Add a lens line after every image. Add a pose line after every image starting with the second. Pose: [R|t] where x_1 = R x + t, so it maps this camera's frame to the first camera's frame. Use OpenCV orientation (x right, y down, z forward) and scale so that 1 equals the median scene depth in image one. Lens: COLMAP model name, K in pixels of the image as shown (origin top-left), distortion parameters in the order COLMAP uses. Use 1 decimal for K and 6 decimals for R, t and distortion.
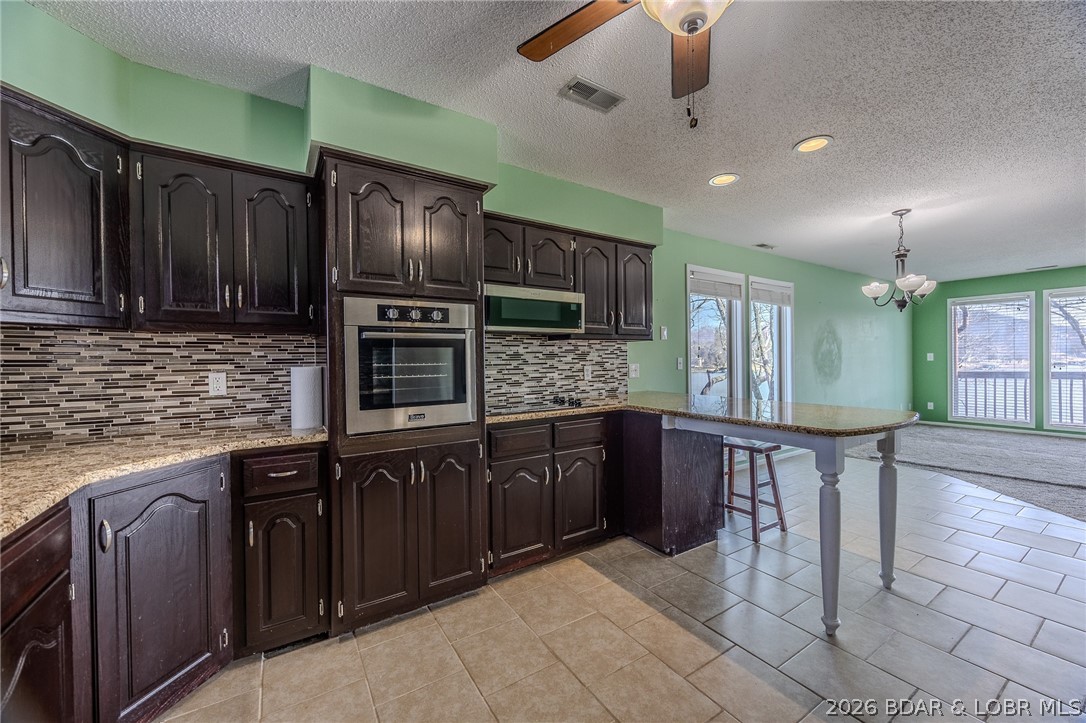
lens RADIAL K [[416.1, 0, 553.1], [0, 416.1, 362.1], [0, 0, 1]] dist [0.000532, -0.000107]
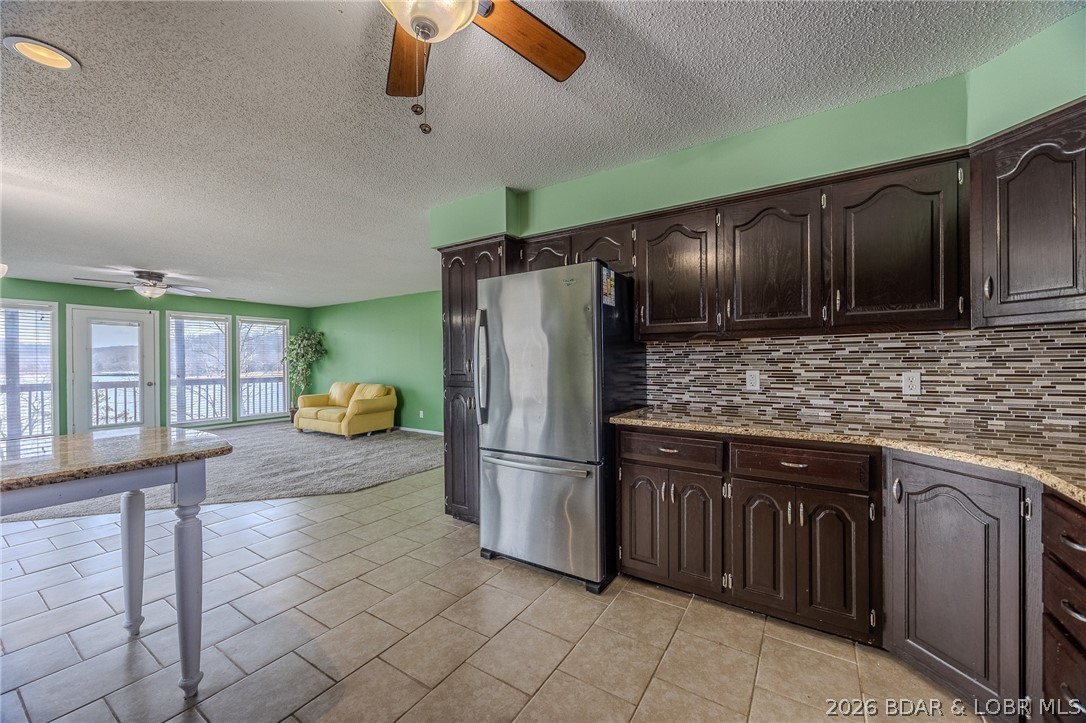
lens RADIAL K [[416.1, 0, 547.7], [0, 416.1, 363.4], [0, 0, 1]] dist [0.000532, -0.000107]
pose [[-0.403096, 0.007385, 0.915128, -0.268014], [0.018819, 0.999823, 0.000221, -0.003683], [-0.914964, 0.017311, -0.403164, 0.411492]]
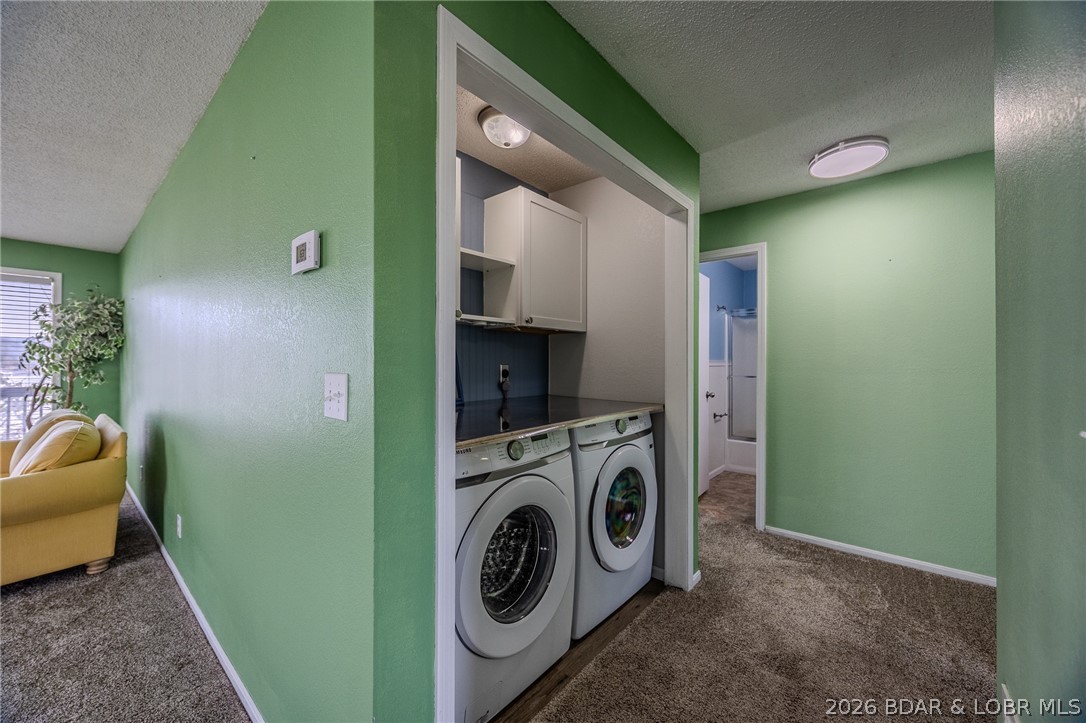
lens RADIAL K [[416.1, 0, 546.0], [0, 416.1, 361.5], [0, 0, 1]] dist [0.000532, -0.000107]
pose [[-0.277429, 0.011326, 0.960679, 1.333940], [0.008888, 0.999918, -0.009222, -0.011999], [-0.960705, 0.005980, -0.277507, -0.337236]]
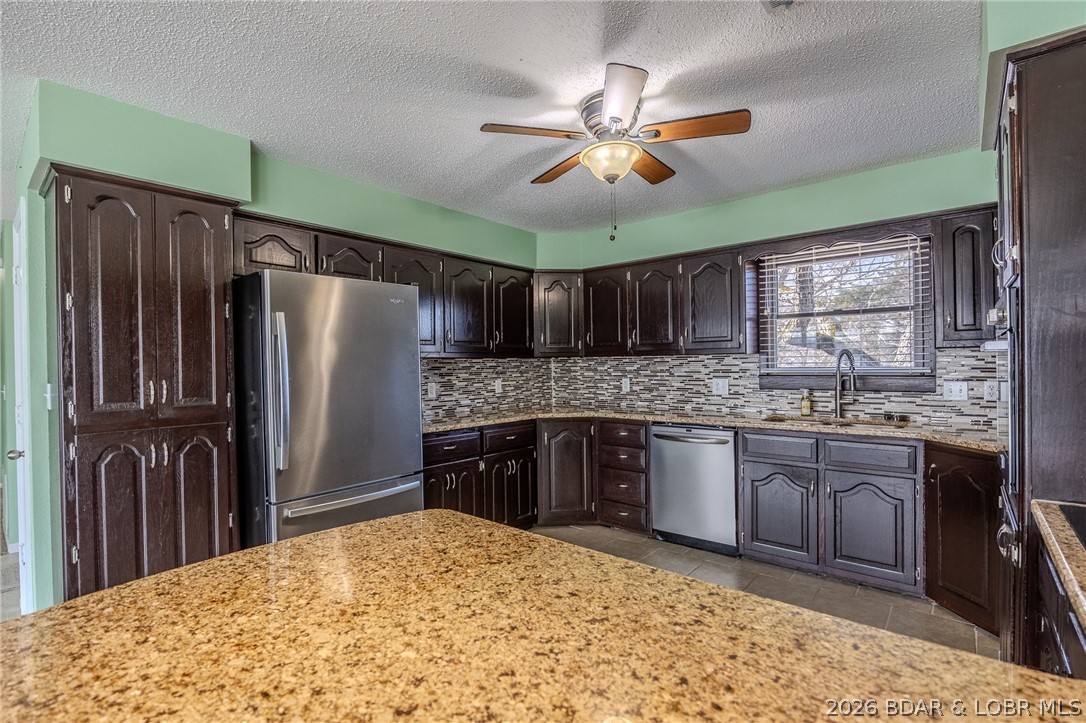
lens RADIAL K [[500.8, 0, 551.8], [0, 500.8, 365.1], [0, 0, 1]] dist [-0.005434, -0.000551]
pose [[-0.957392, 0.024263, -0.287771, 0.422345], [0.021705, 0.999691, 0.012078, -0.036876], [0.287975, 0.005318, -0.957623, 1.050477]]
